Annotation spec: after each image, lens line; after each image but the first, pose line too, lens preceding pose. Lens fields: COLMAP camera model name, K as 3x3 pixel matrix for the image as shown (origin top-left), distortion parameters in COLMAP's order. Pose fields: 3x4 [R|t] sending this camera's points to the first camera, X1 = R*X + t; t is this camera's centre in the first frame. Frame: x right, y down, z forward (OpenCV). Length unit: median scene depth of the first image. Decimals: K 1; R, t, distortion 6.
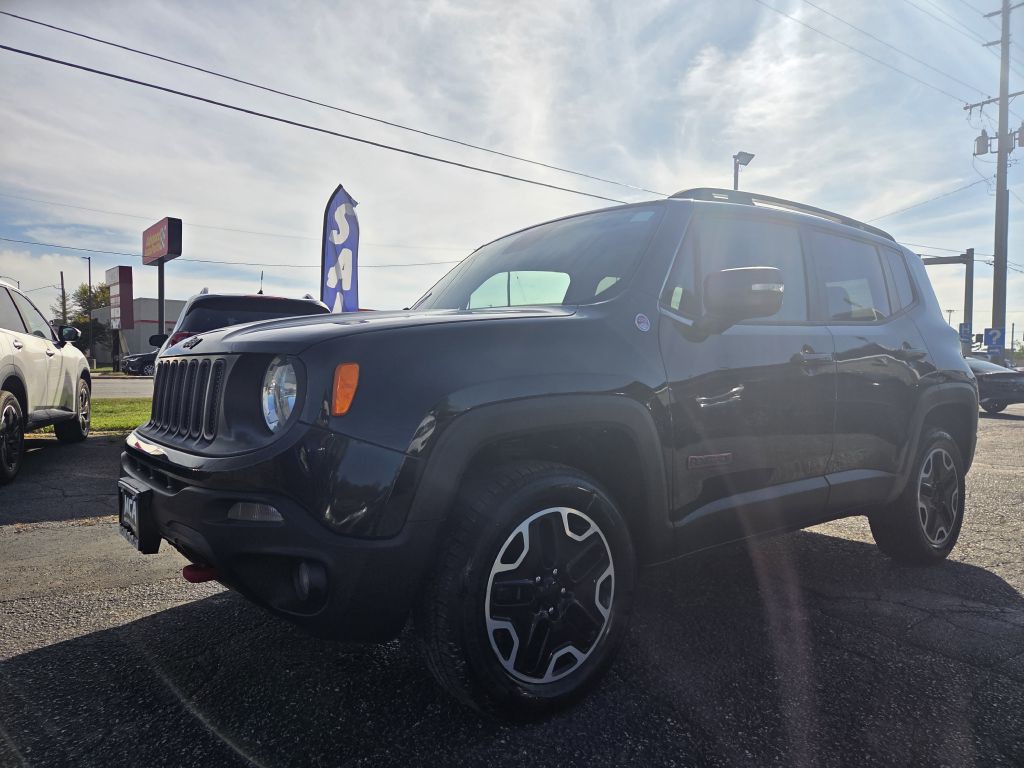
lens RADIAL K [[690.3, 0, 506.0], [0, 690.3, 384.2], [0, 0, 1]] dist [0.072667, -0.054629]
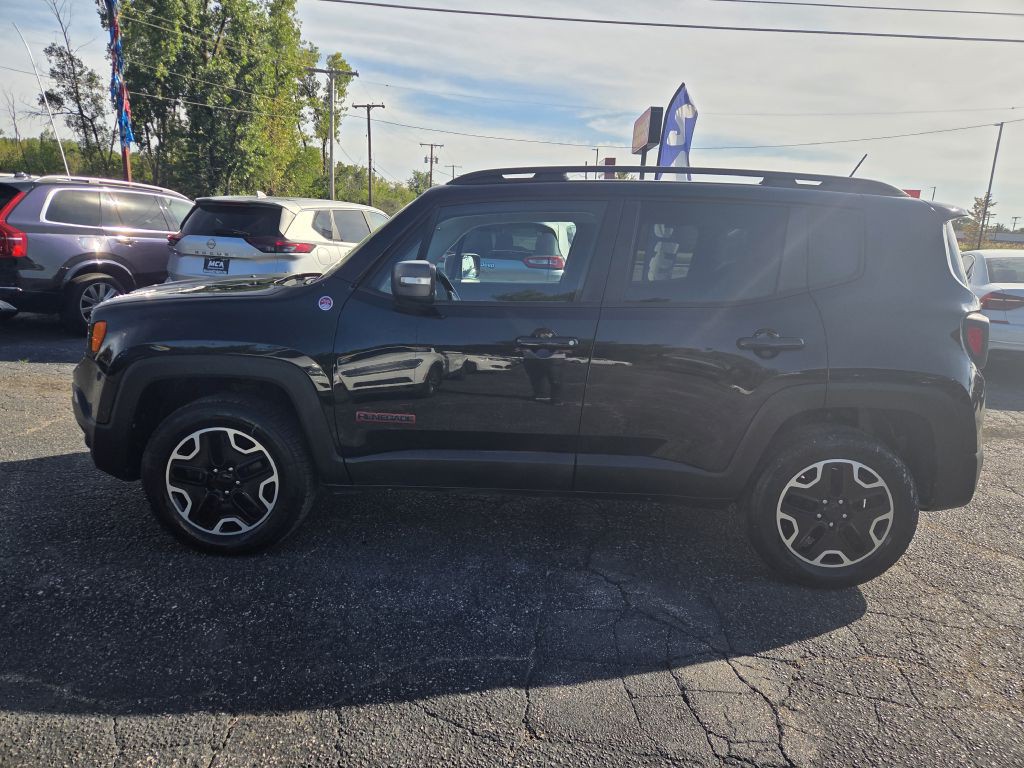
lens RADIAL K [[690.3, 0, 518.4], [0, 690.3, 371.3], [0, 0, 1]] dist [0.072667, -0.054629]
pose [[0.767685, 0.146883, -0.623767, 1.152733], [-0.049765, 0.984102, 0.170487, -0.180070], [0.638892, -0.099839, 0.762790, 0.206230]]
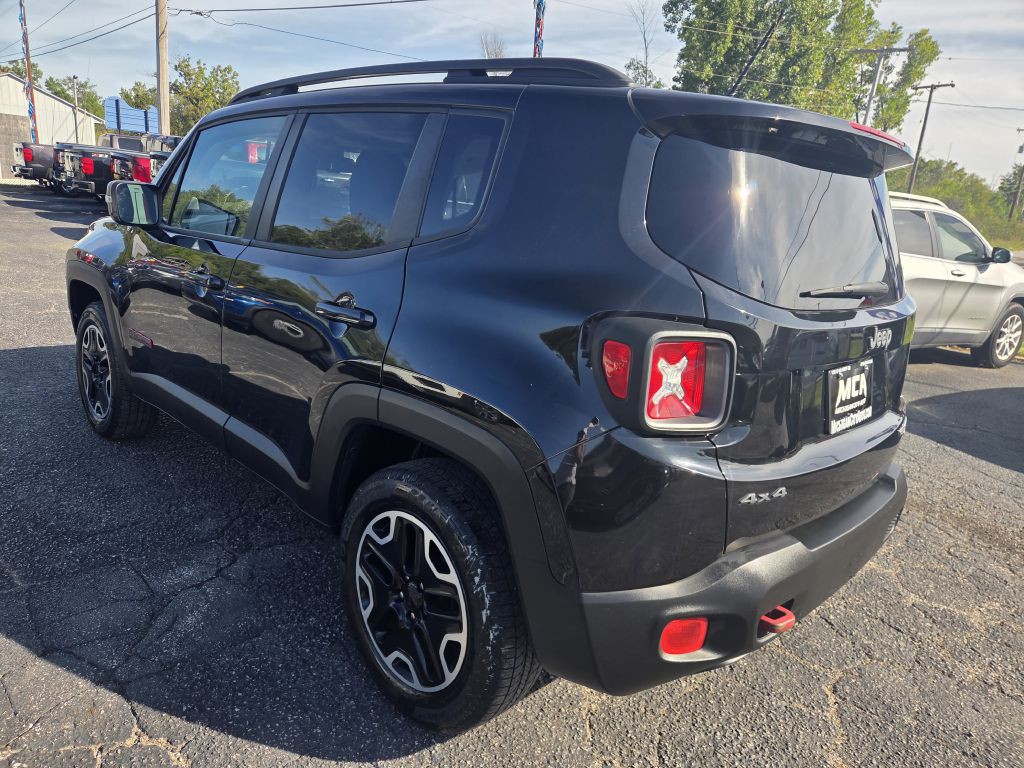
lens RADIAL K [[690.3, 0, 507.3], [0, 690.3, 386.3], [0, 0, 1]] dist [0.072667, -0.054629]
pose [[0.108497, 0.260335, -0.959403, 1.522649], [-0.106186, 0.962614, 0.249197, -0.186503], [0.988409, 0.074838, 0.132084, 1.393361]]
